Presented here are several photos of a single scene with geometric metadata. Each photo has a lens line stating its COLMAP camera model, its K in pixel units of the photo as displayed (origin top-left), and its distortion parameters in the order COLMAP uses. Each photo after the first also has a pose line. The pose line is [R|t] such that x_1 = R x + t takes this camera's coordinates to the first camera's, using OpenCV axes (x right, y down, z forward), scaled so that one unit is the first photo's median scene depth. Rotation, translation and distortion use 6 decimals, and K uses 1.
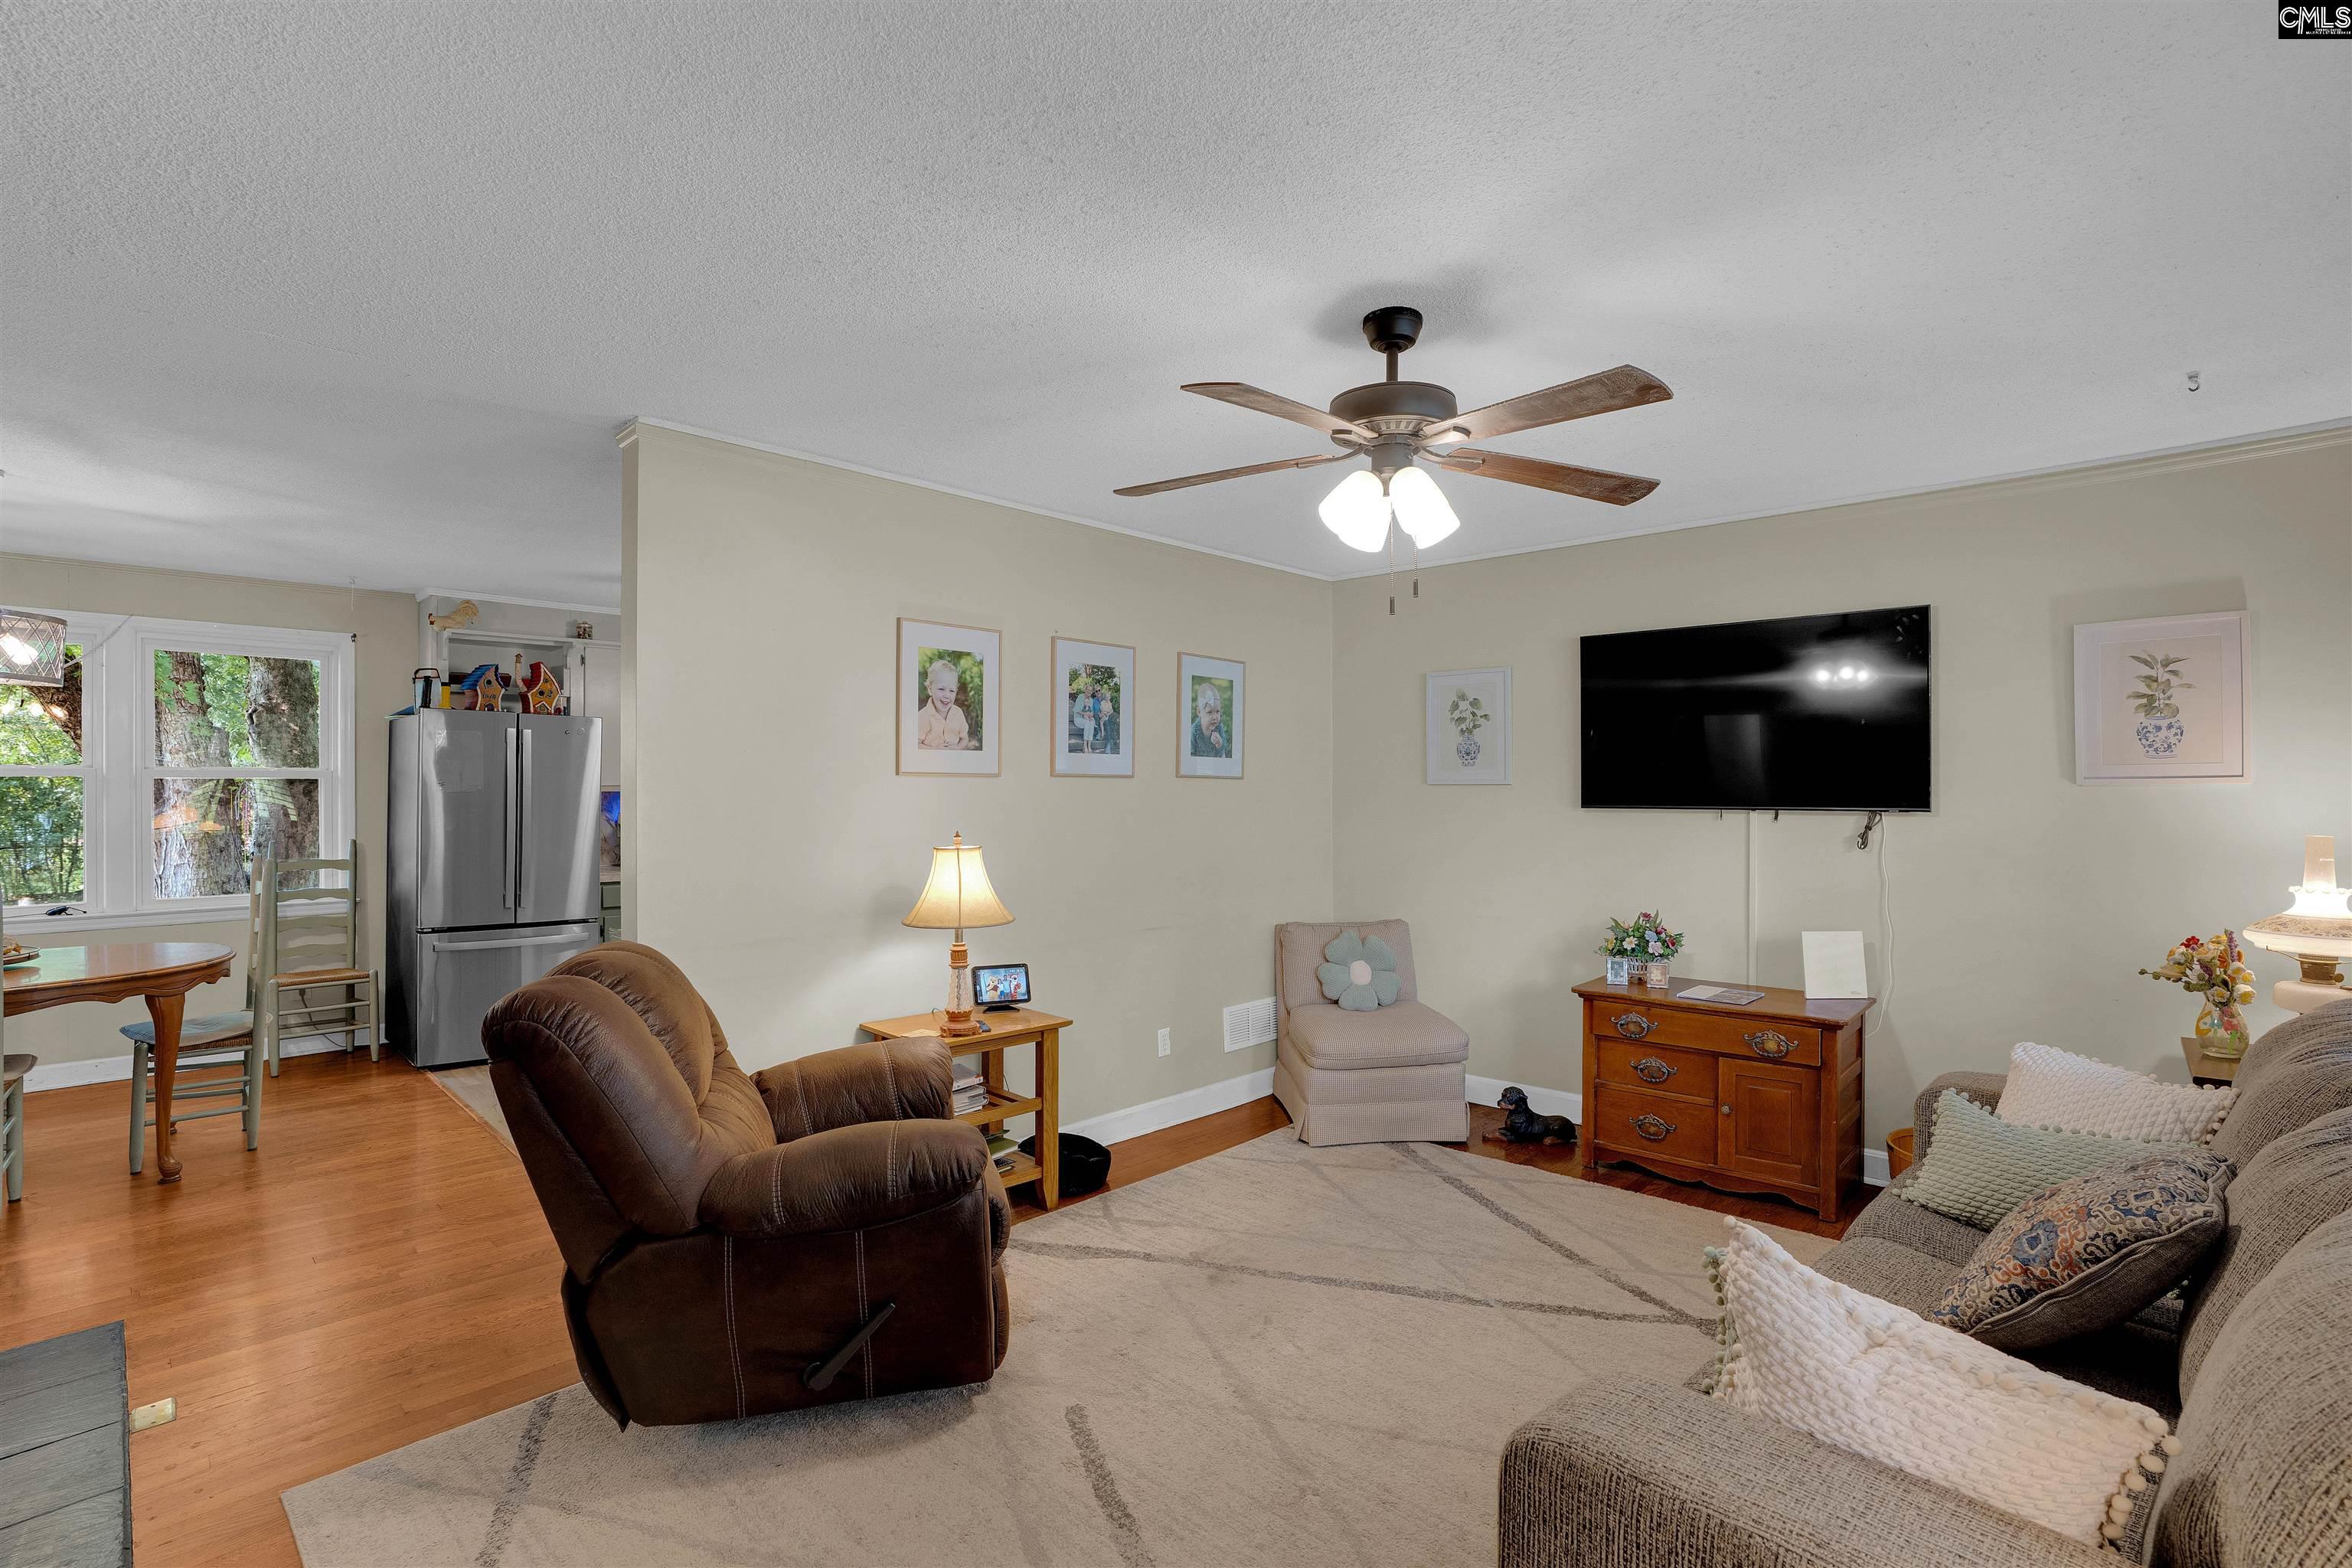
lens RADIAL K [[1081.3, 0, 1170.8], [0, 1081.3, 780.1], [0, 0, 1]] dist [-0.076783, 0.030393]
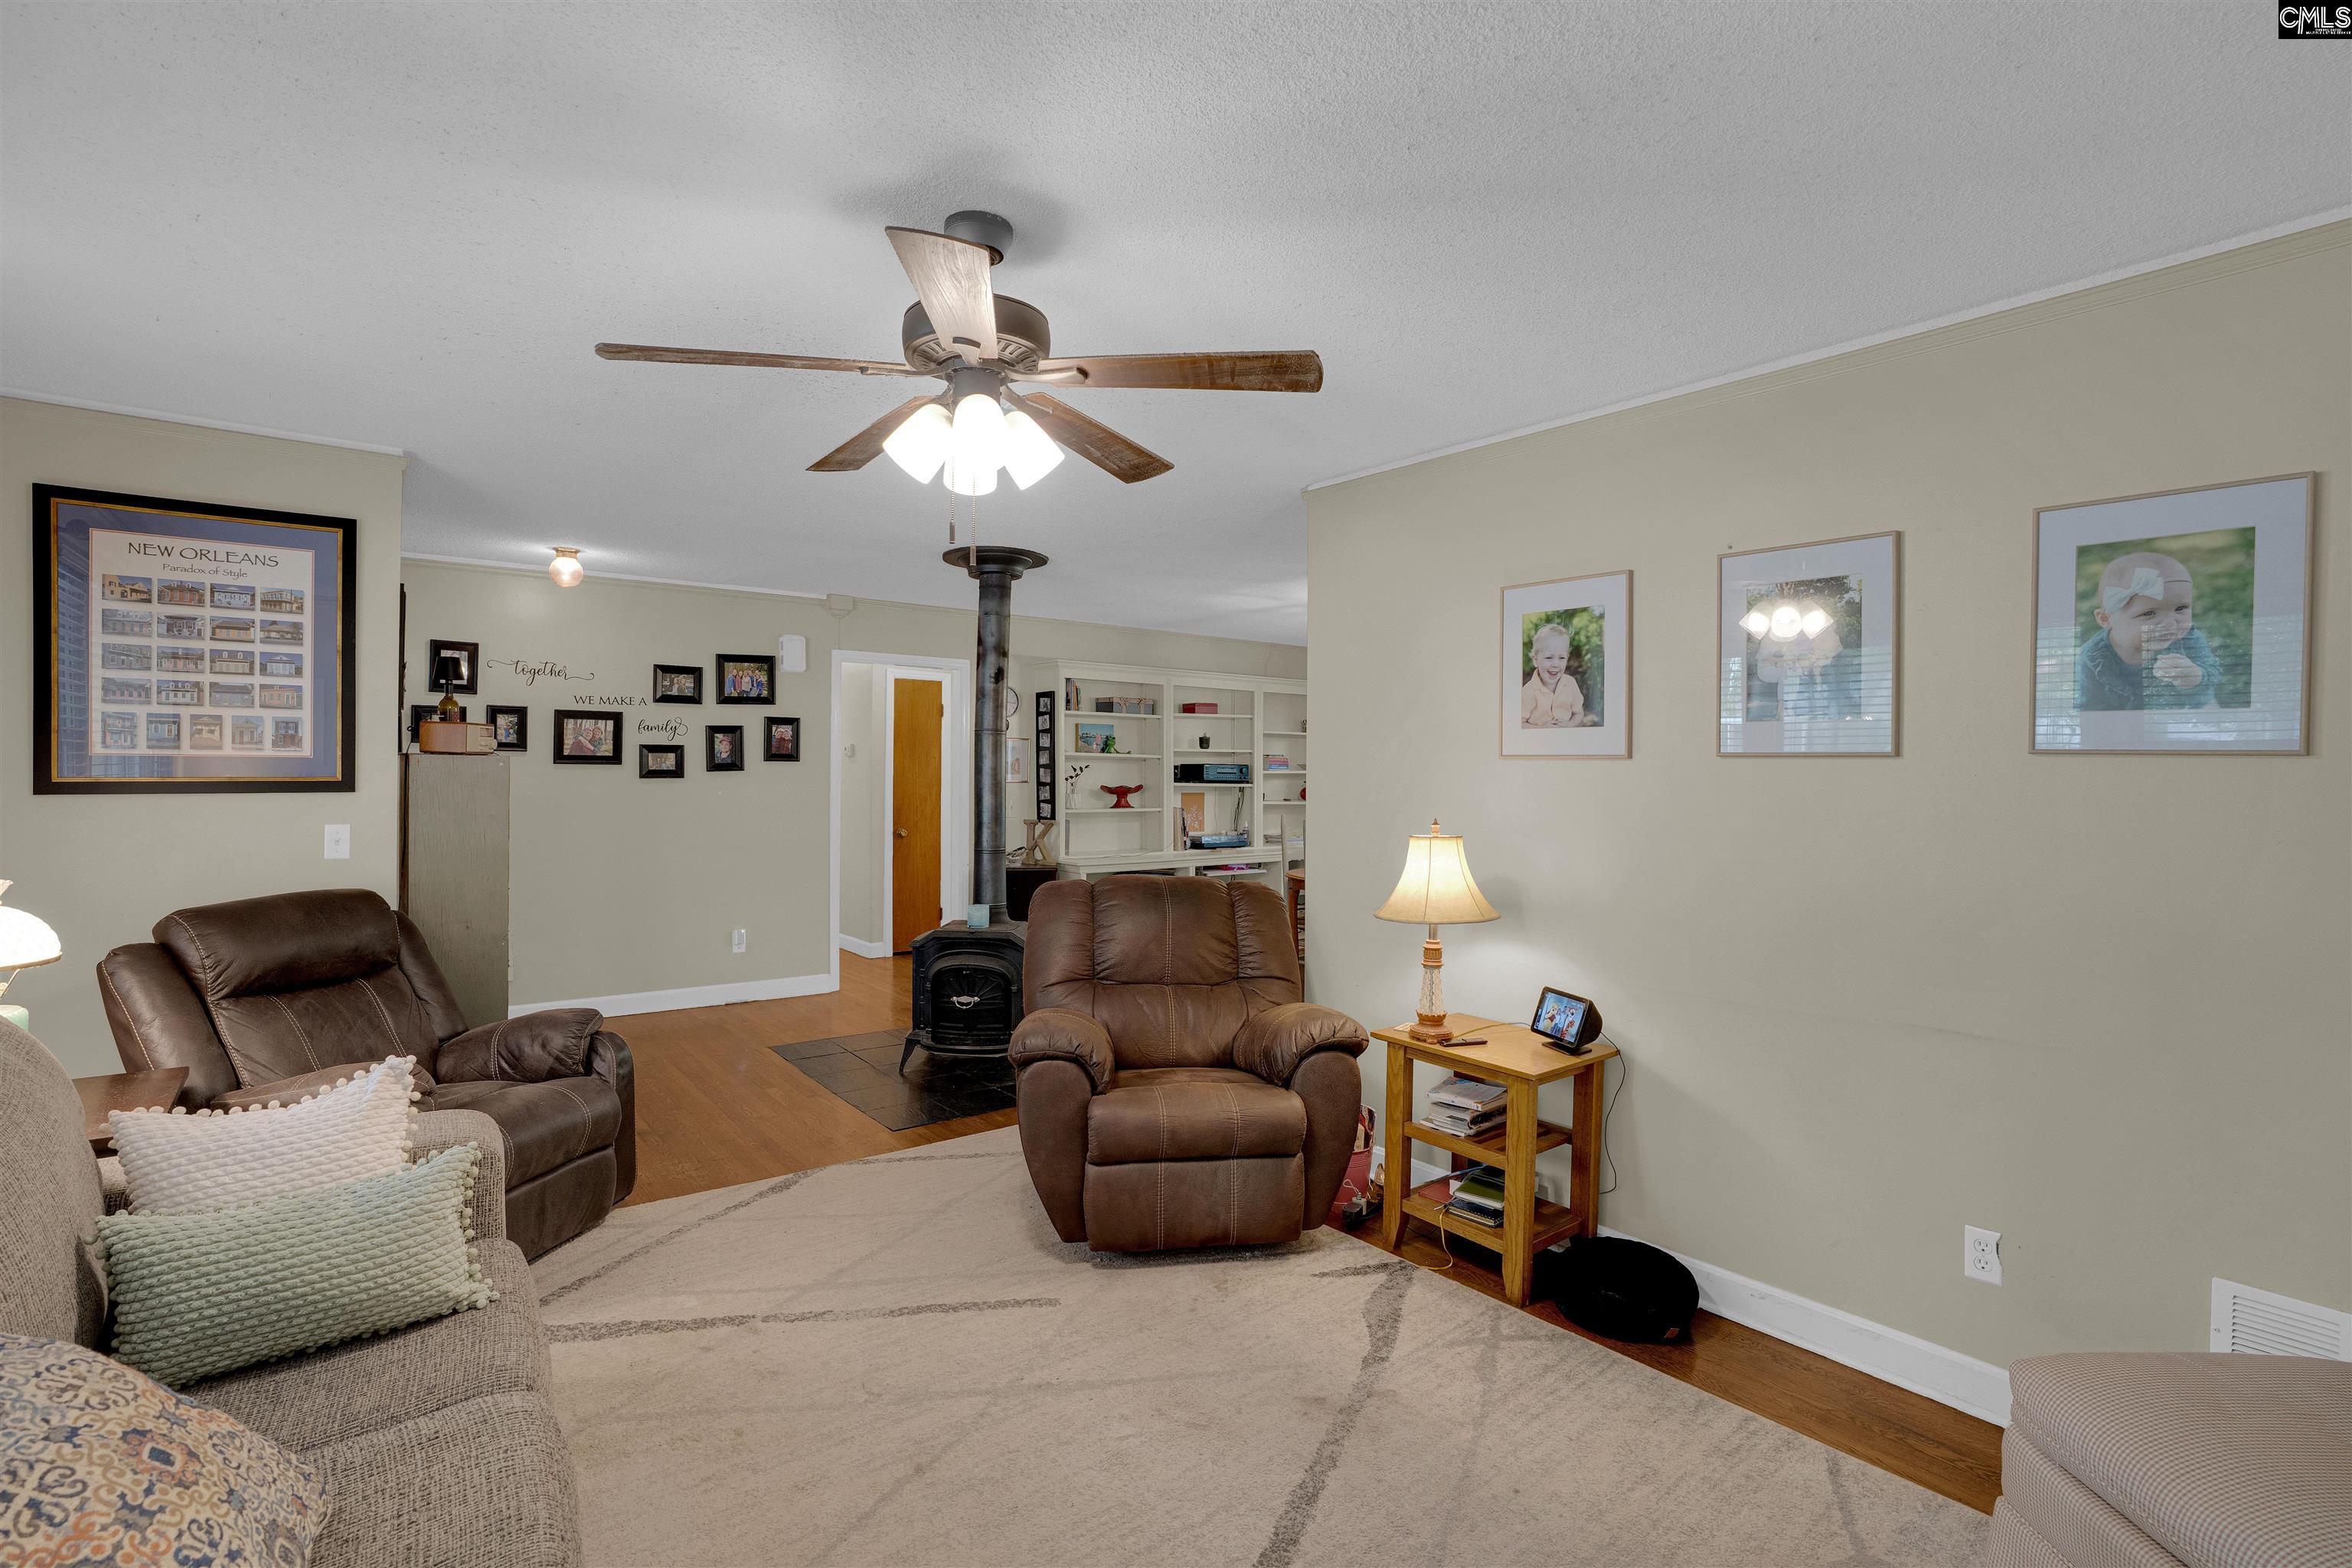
lens RADIAL K [[1082.3, 0, 1183.8], [0, 1082.3, 769.1], [0, 0, 1]] dist [-0.071254, 0.028915]
pose [[-0.126011, -0.004060, -0.992021, 0.666311], [-0.001473, 0.999991, -0.003905, 0.007909], [0.992028, 0.000969, -0.126016, 0.812459]]
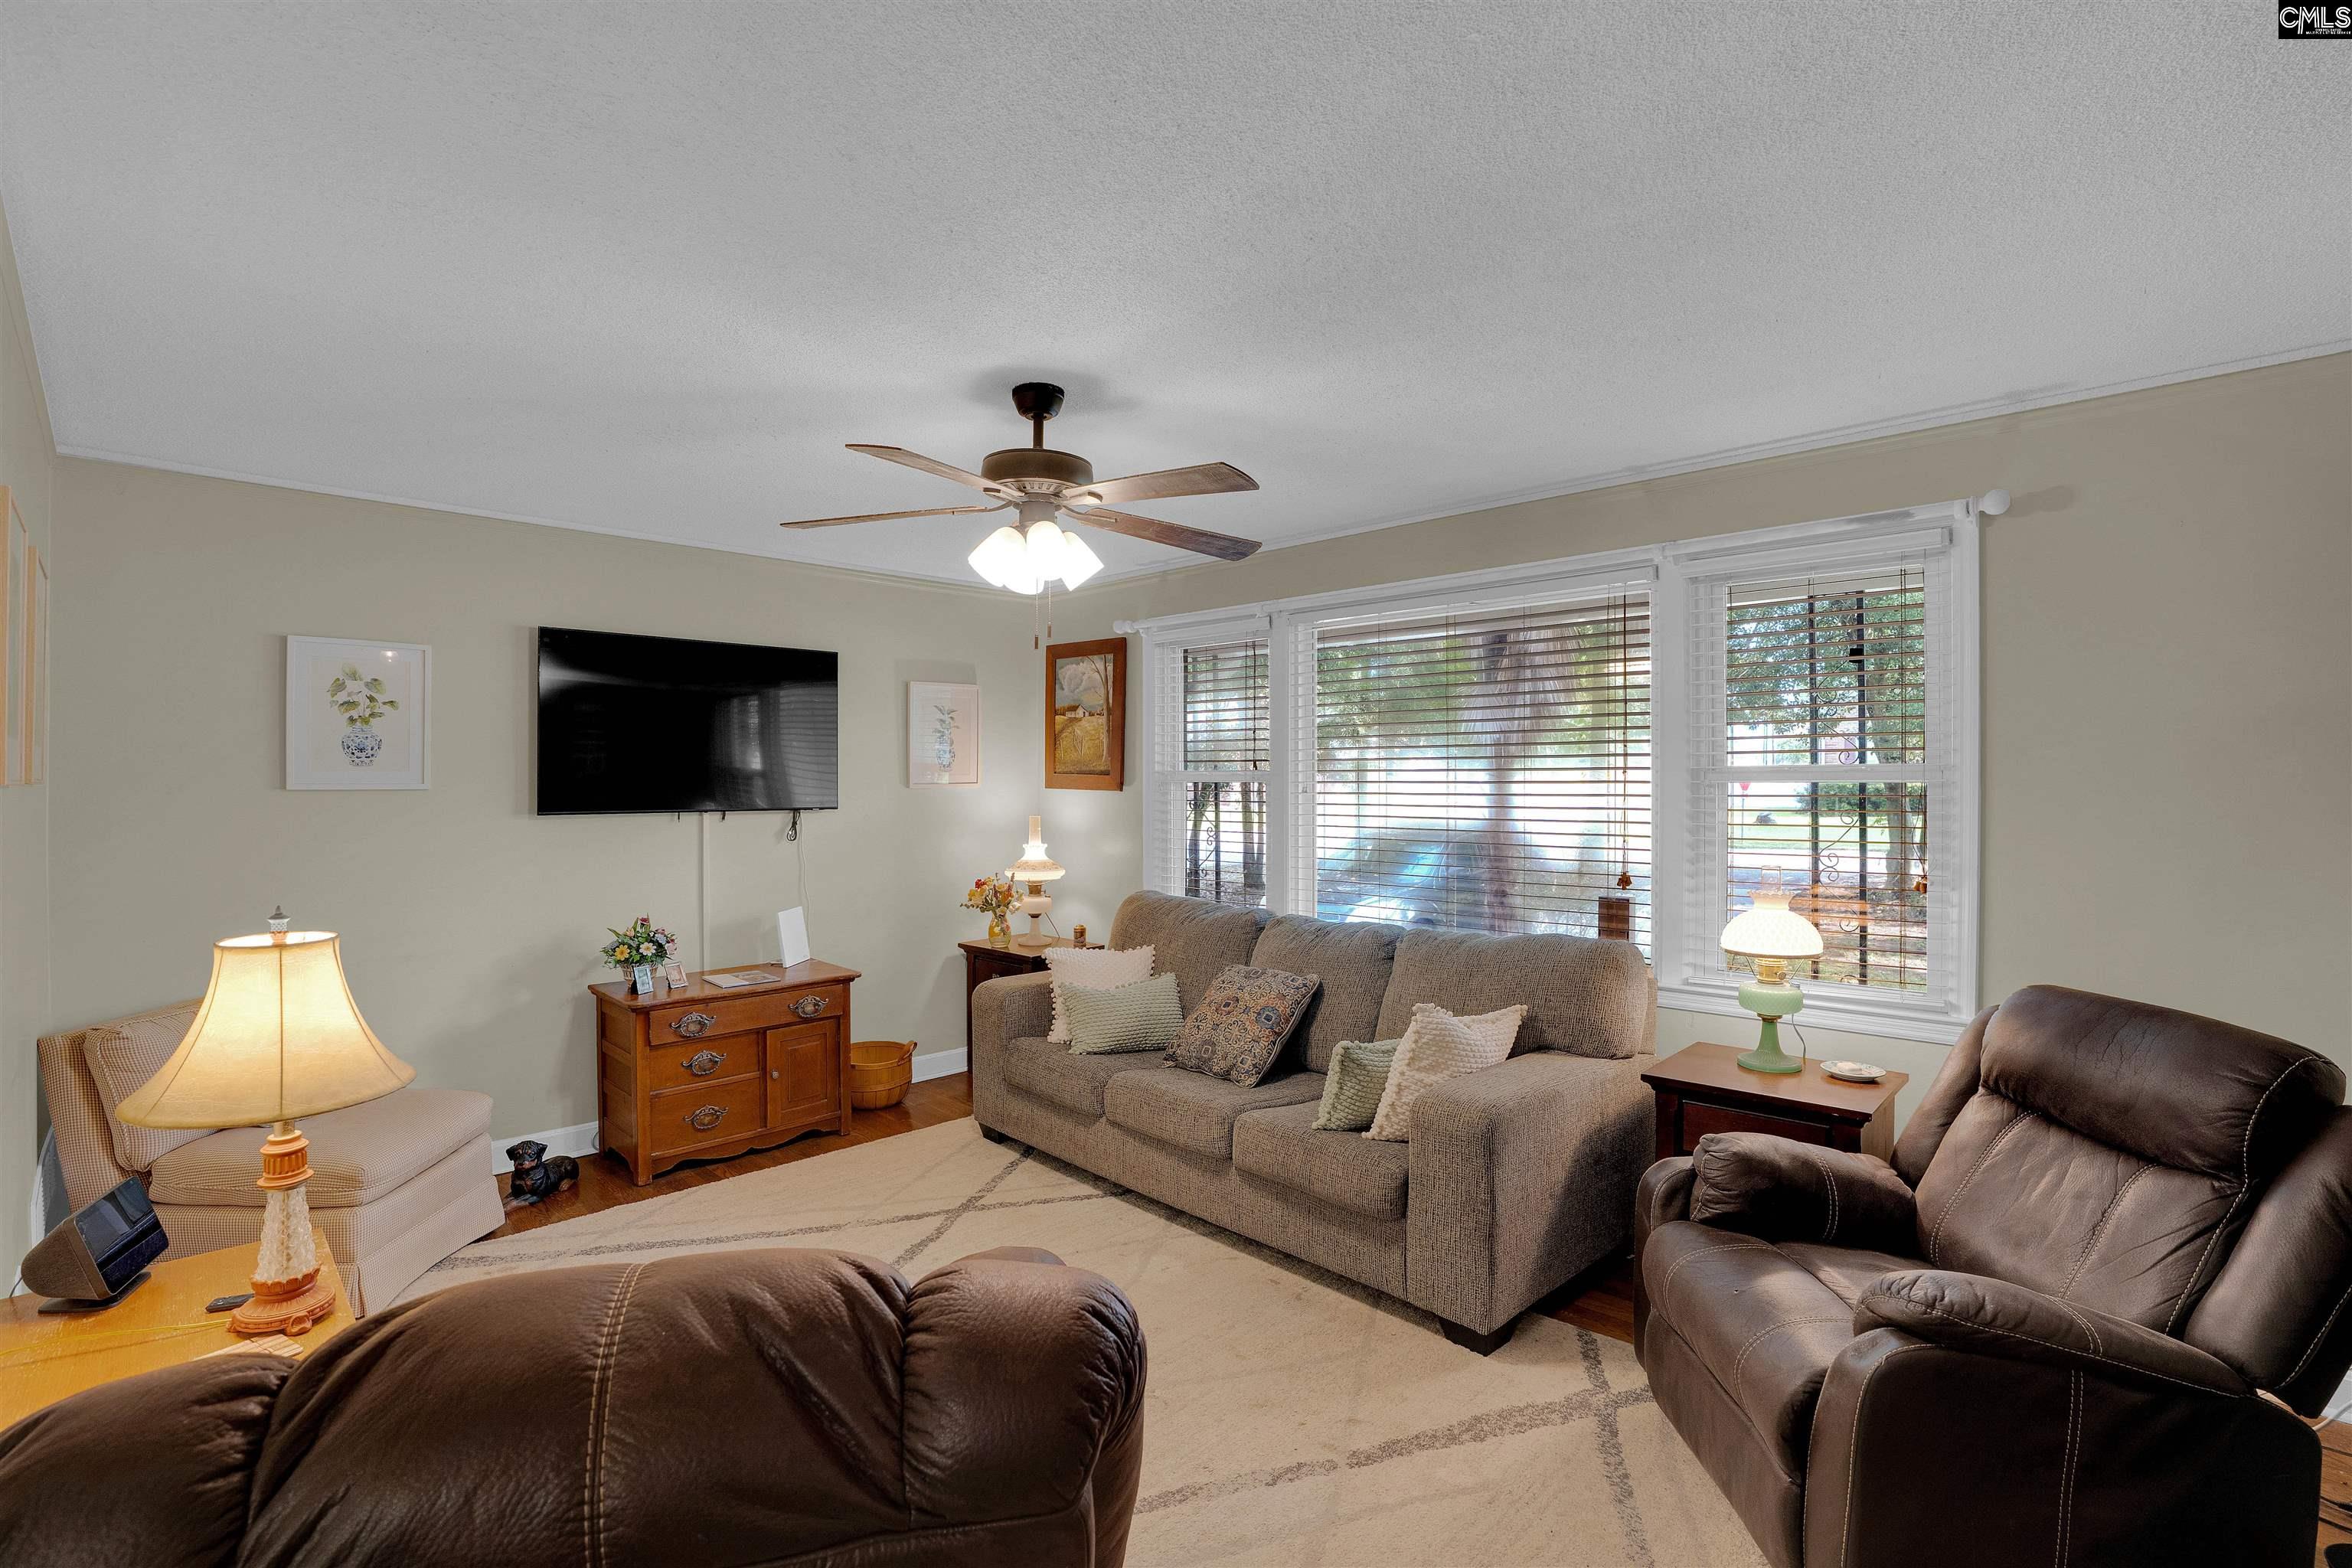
lens RADIAL K [[1081.3, 0, 1170.8], [0, 1081.3, 780.1], [0, 0, 1]] dist [-0.076783, 0.030393]
pose [[0.011745, -0.003913, 0.999923, -0.591320], [-0.009615, 0.999946, 0.004026, -0.014776], [-0.999885, -0.009661, 0.011707, 0.534997]]
